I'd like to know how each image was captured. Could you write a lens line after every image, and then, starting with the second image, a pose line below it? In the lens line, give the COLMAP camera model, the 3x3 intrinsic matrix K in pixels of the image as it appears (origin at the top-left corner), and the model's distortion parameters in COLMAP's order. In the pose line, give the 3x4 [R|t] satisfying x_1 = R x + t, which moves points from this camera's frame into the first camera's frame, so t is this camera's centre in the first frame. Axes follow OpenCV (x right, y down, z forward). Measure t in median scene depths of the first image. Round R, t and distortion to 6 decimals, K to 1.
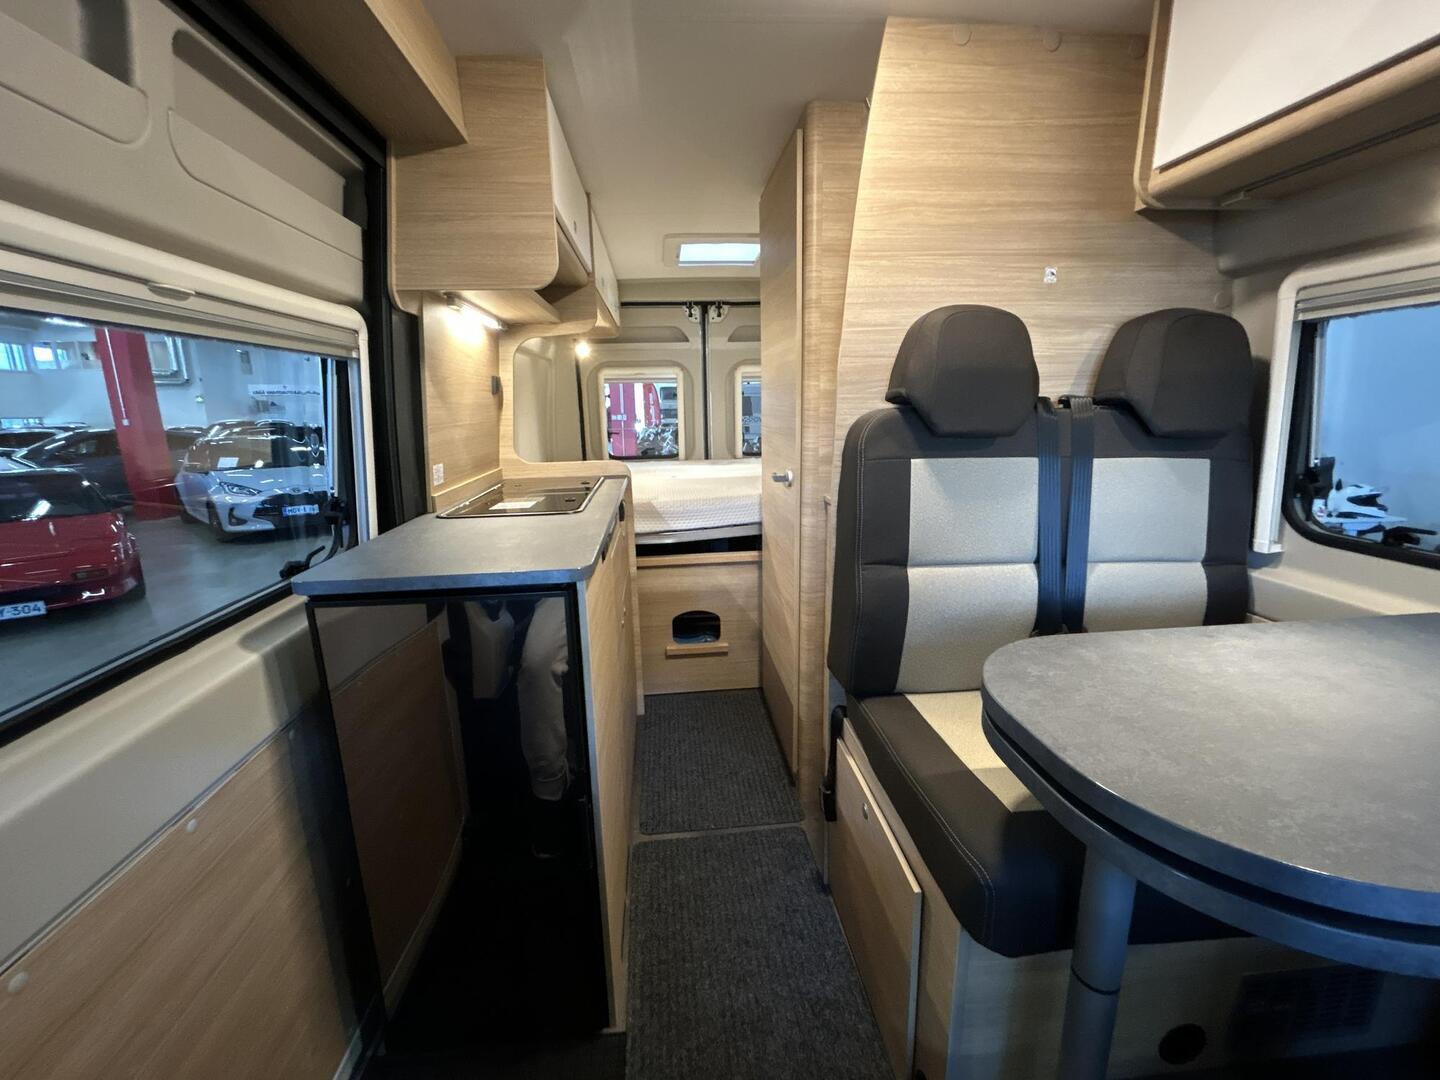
lens RADIAL K [[607.0, 0, 723.9], [0, 607.0, 533.7], [0, 0, 1]] dist [0.004105, 0.000453]
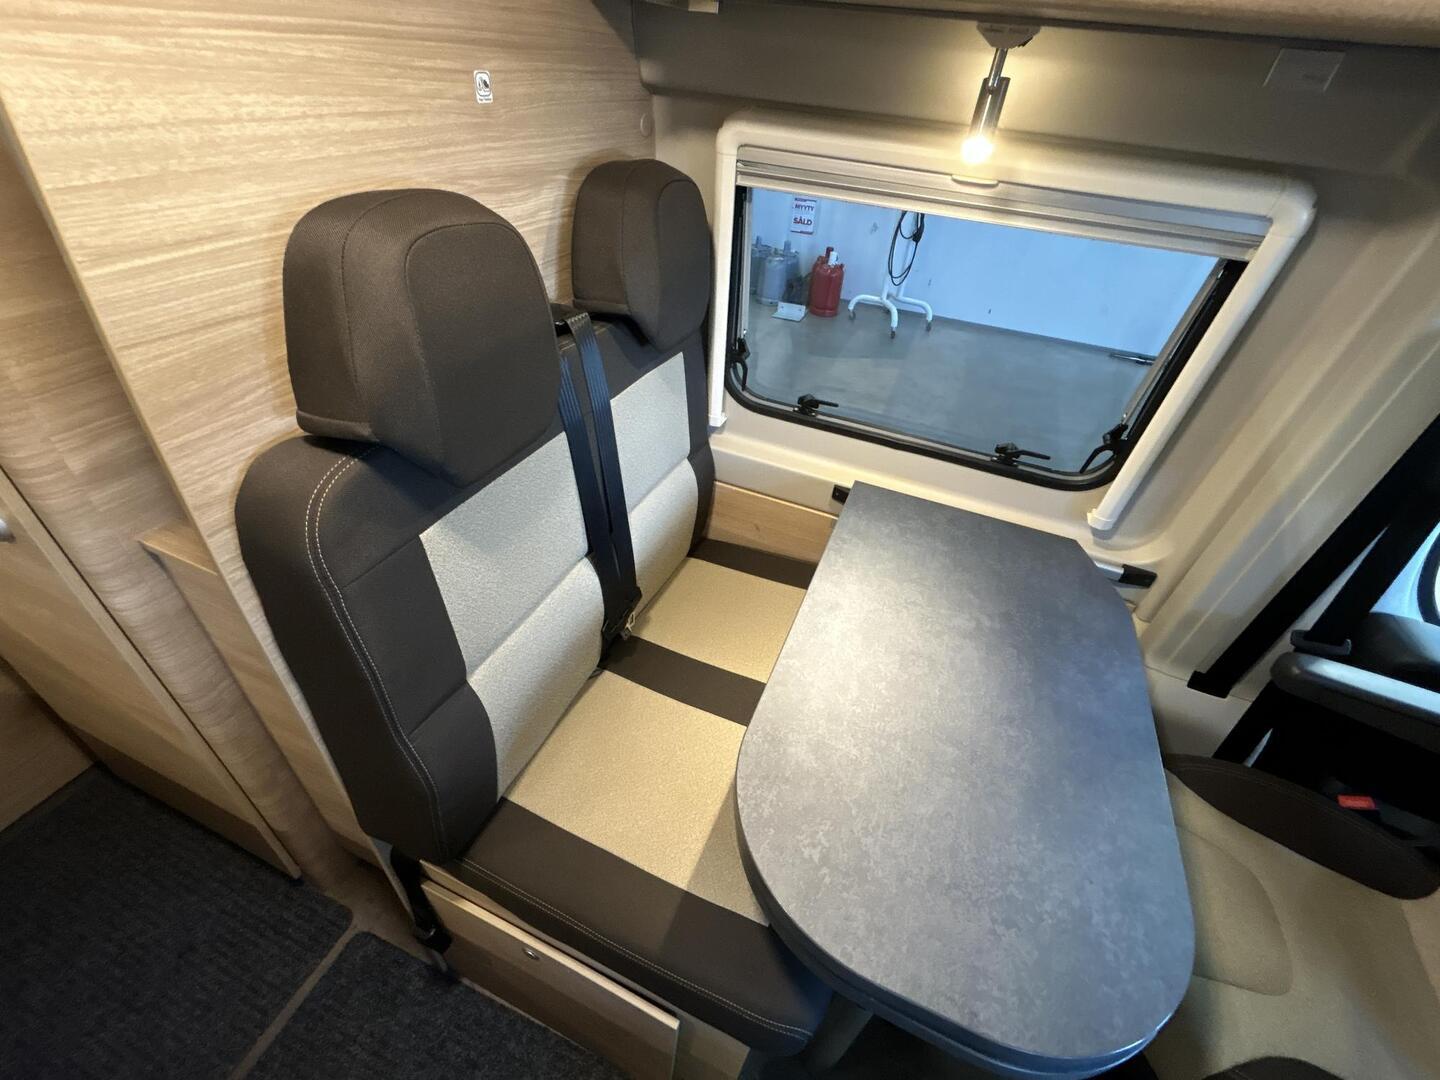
lens RADIAL K [[607.0, 0, 717.1], [0, 607.0, 533.2], [0, 0, 1]] dist [0.004105, 0.000453]
pose [[0.474337, -0.495011, 0.727989, 0.045949], [0.097482, 0.851387, 0.515401, -0.349674], [-0.874930, -0.173507, 0.452099, 0.508892]]
